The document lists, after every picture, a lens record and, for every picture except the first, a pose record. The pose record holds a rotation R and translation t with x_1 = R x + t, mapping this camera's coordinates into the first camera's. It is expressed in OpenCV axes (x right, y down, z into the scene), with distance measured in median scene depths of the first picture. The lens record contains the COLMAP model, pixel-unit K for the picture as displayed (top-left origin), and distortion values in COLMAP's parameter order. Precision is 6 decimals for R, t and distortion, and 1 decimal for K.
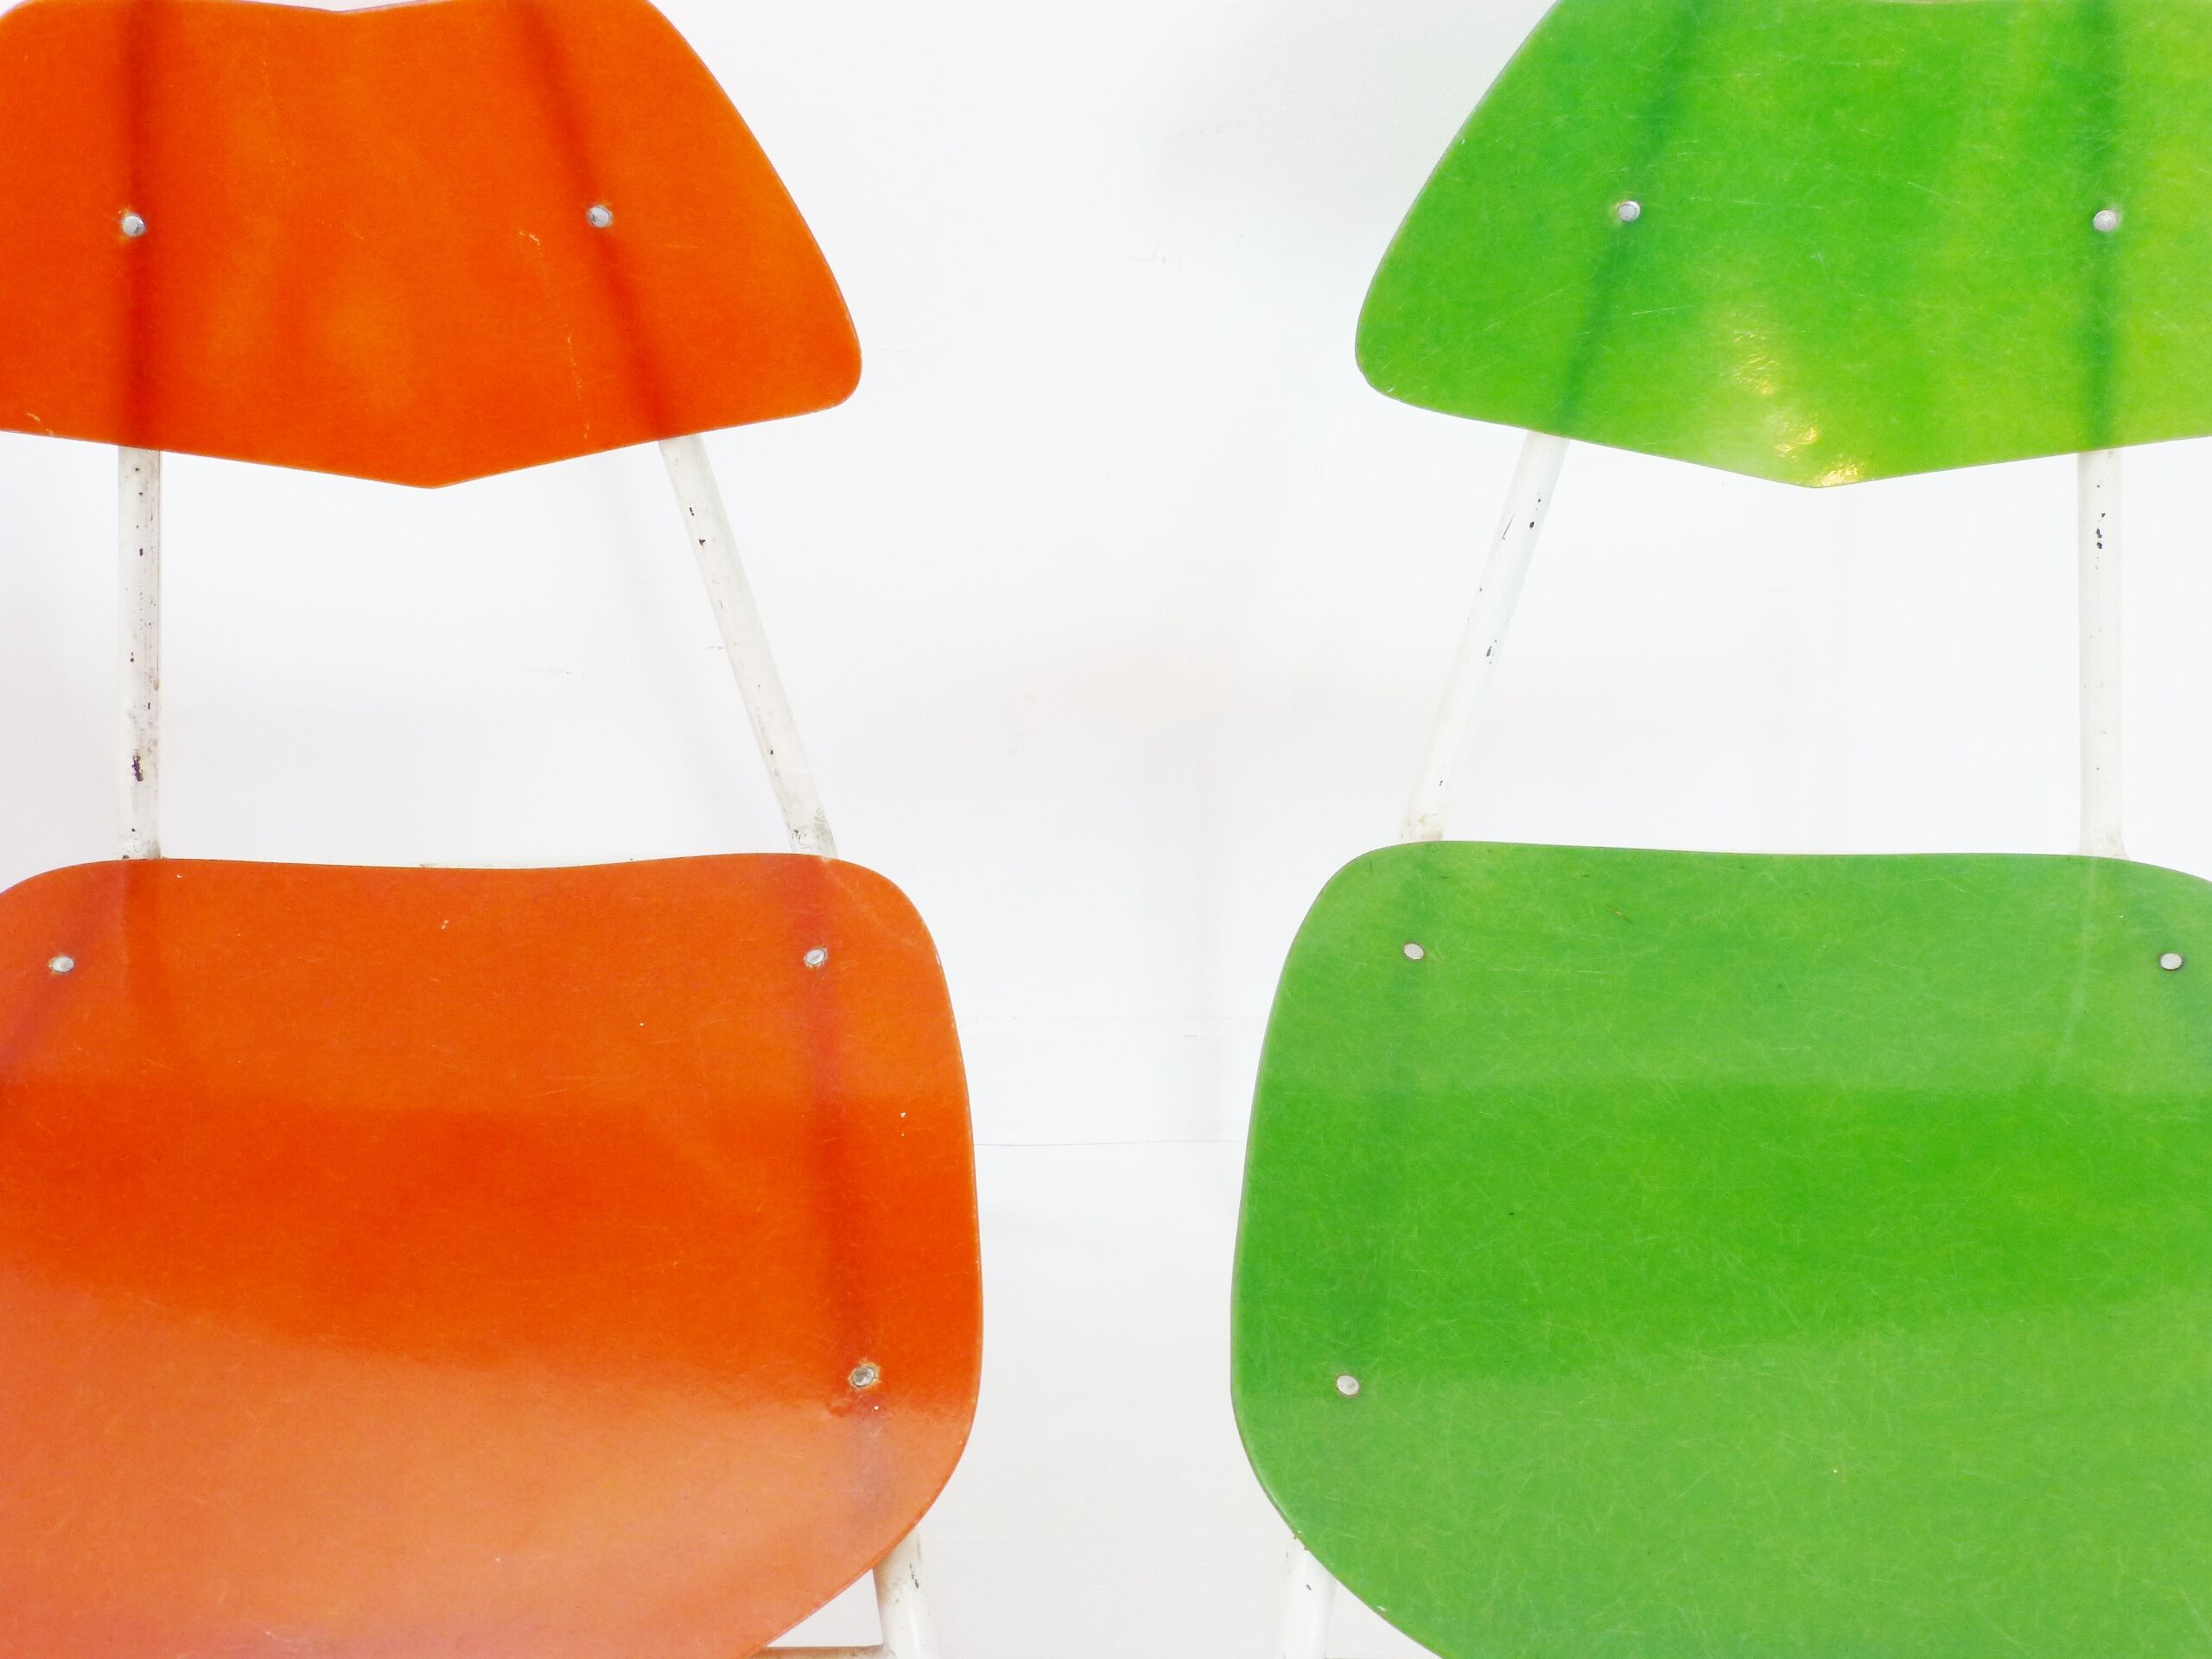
lens RADIAL K [[3127.7, 0, 1148.2], [0, 3127.7, 831.2], [0, 0, 1]] dist [-0.081034, 0.069997]
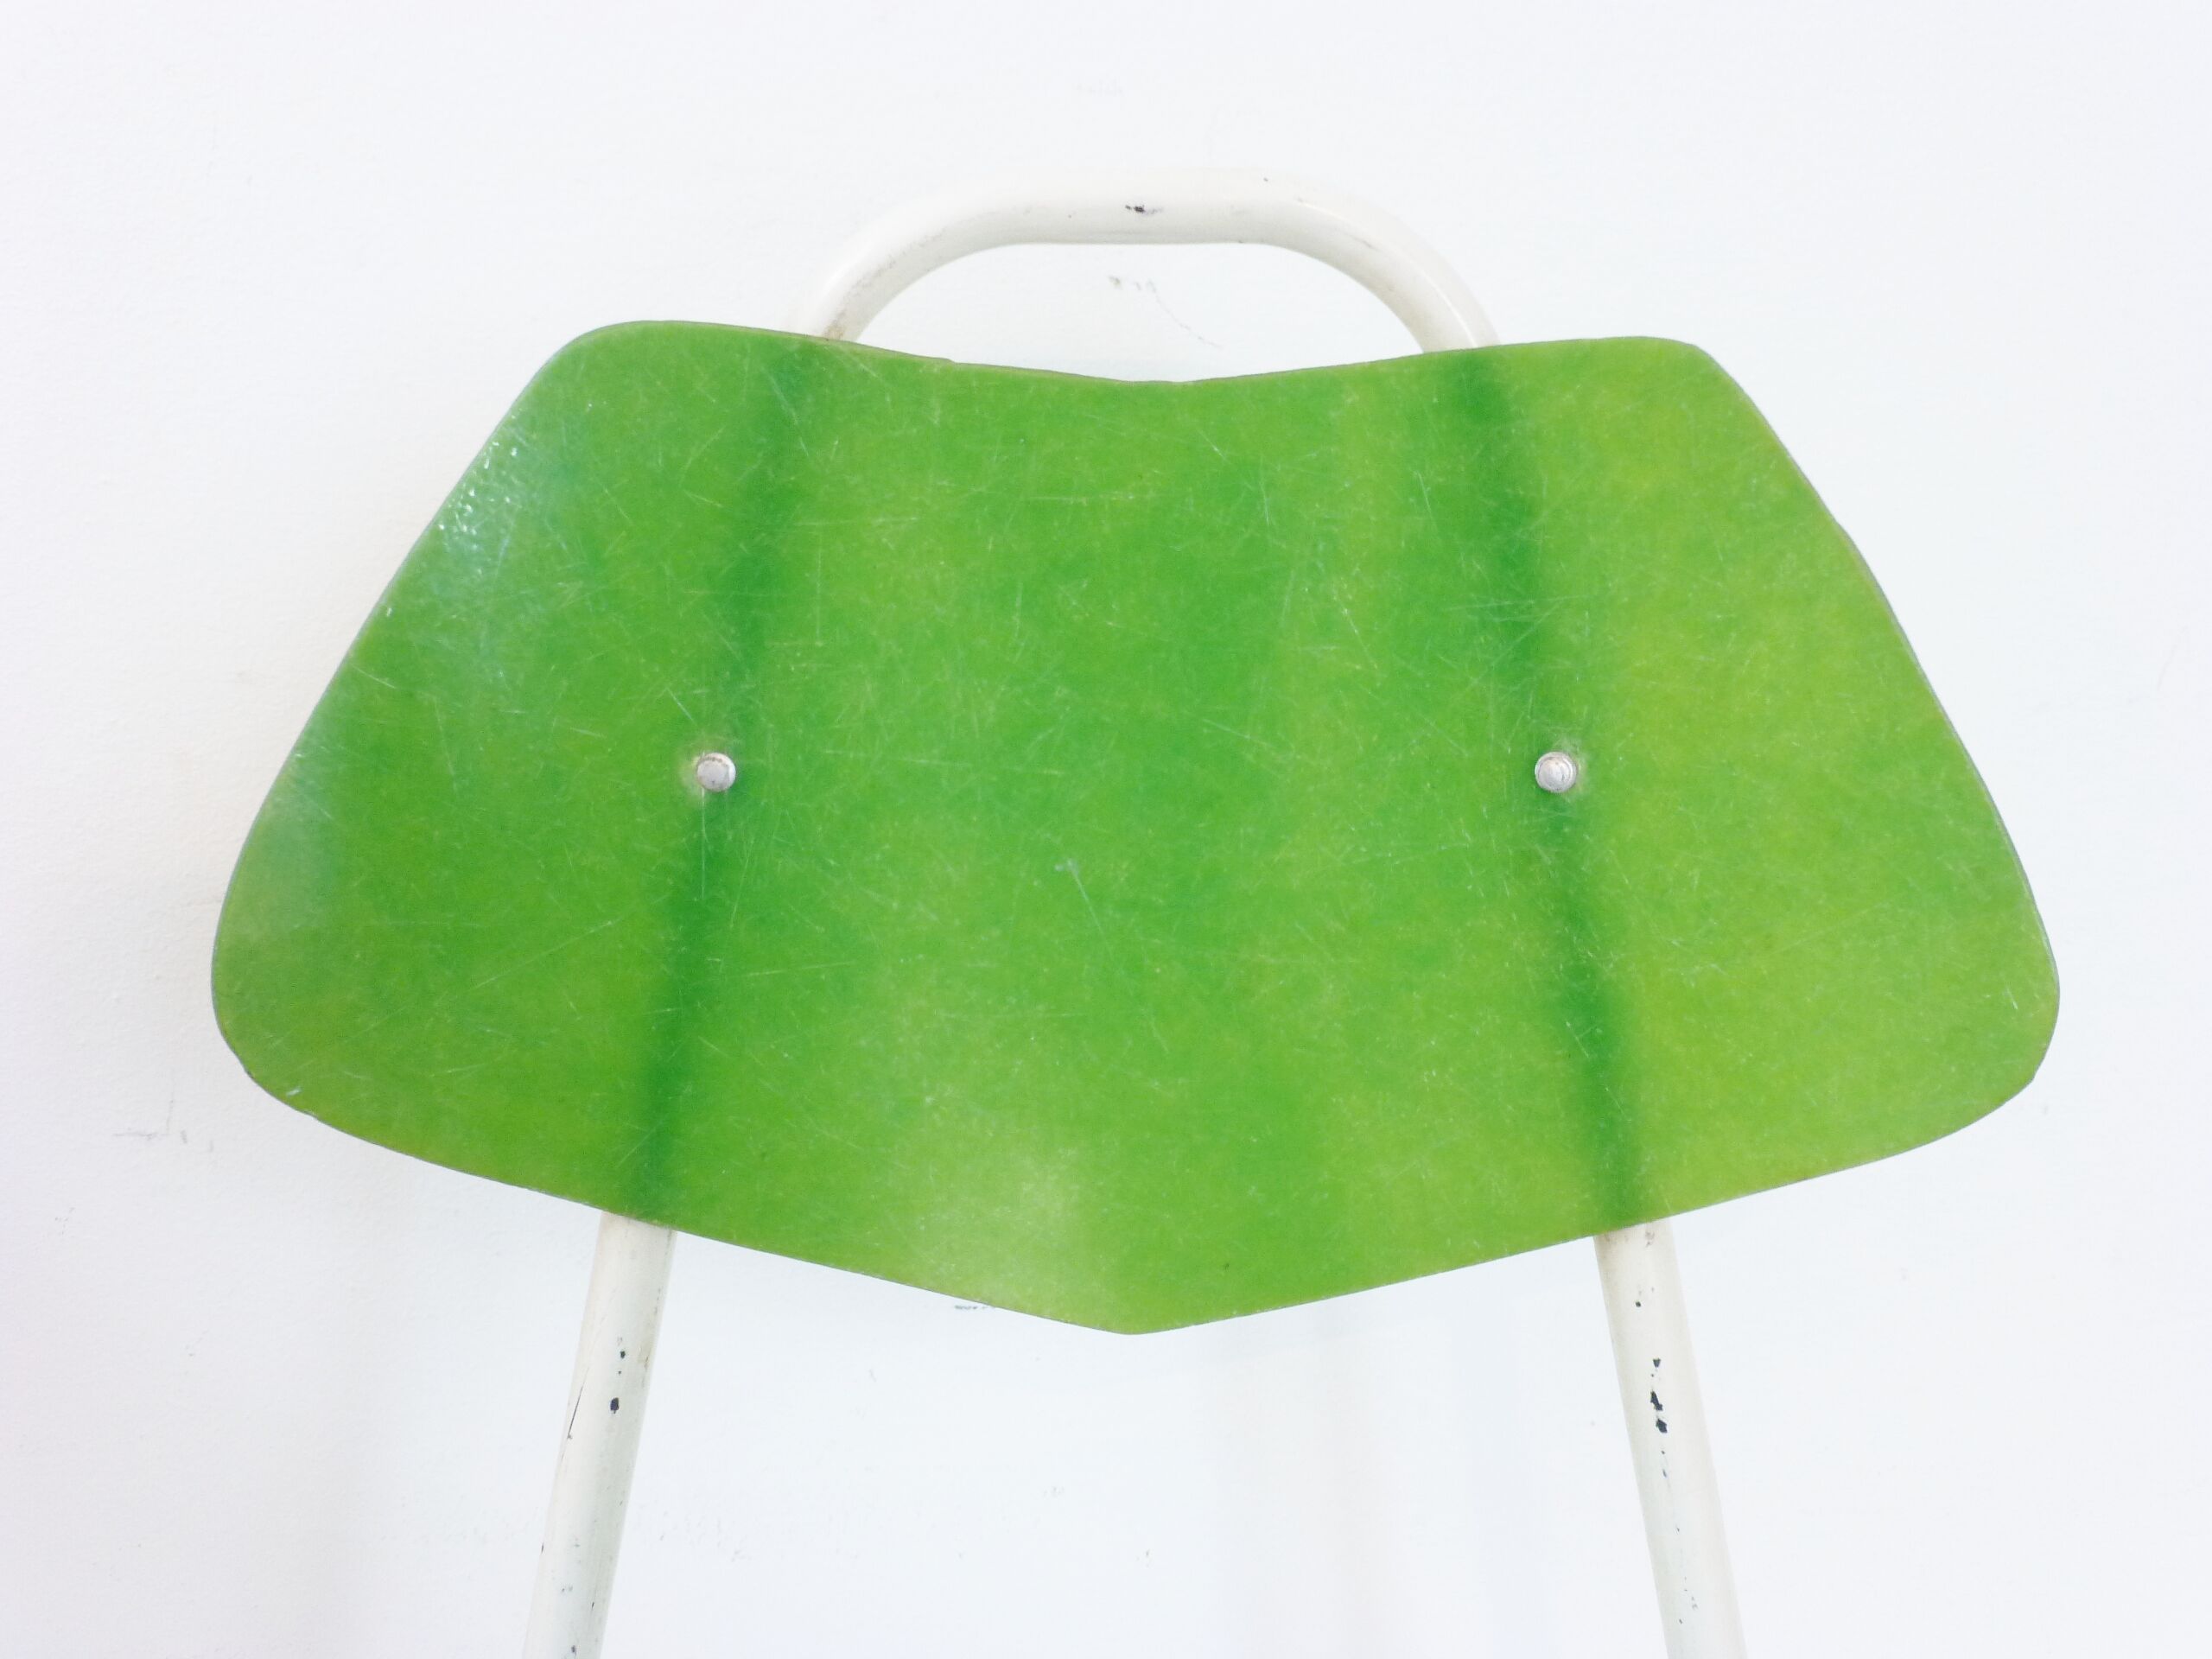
lens RADIAL K [[3127.7, 0, 1148.2], [0, 3127.7, 831.2], [0, 0, 1]] dist [-0.081034, 0.069997]
pose [[0.999867, -0.011039, 0.011965, 0.223282], [0.015679, 0.850752, -0.525333, 0.110715], [-0.004380, 0.525451, 0.850813, 0.509140]]
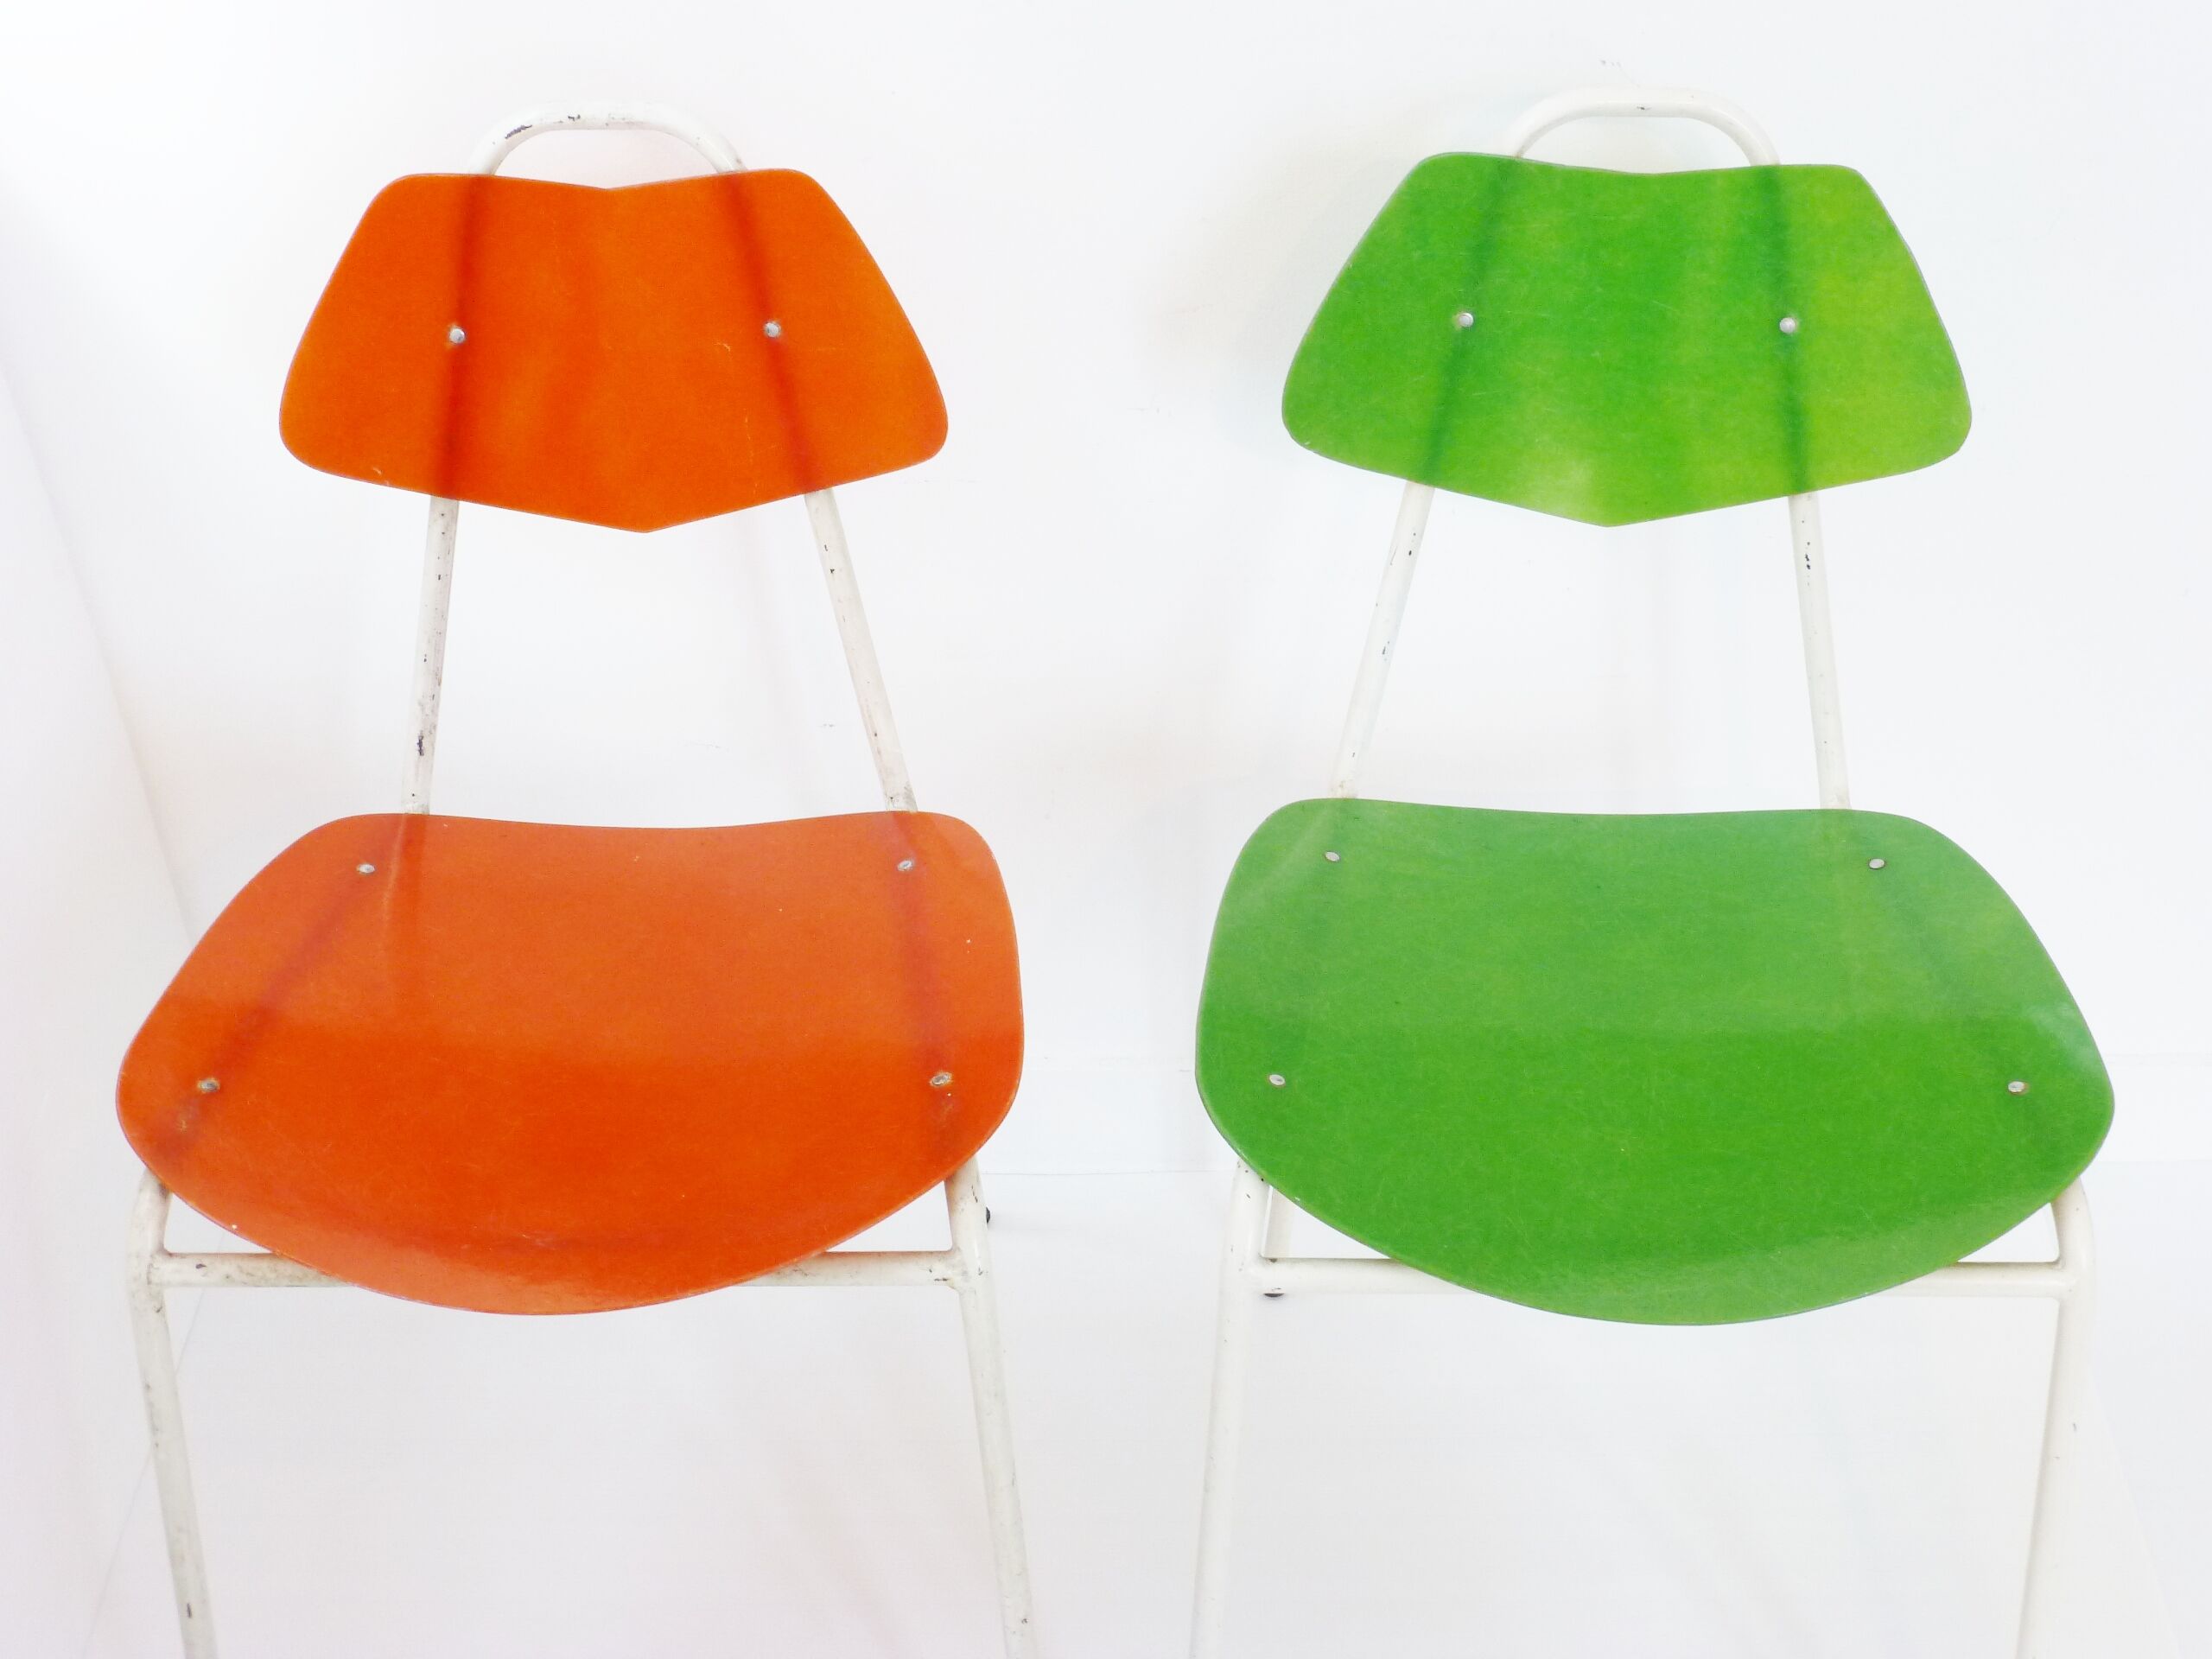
lens RADIAL K [[3127.7, 0, 1148.2], [0, 3127.7, 831.2], [0, 0, 1]] dist [-0.081034, 0.069997]
pose [[0.999945, 0.000558, -0.010475, 0.018357], [-0.002568, 0.981229, -0.192831, 0.322763], [0.010171, 0.192847, 0.981176, -0.409815]]
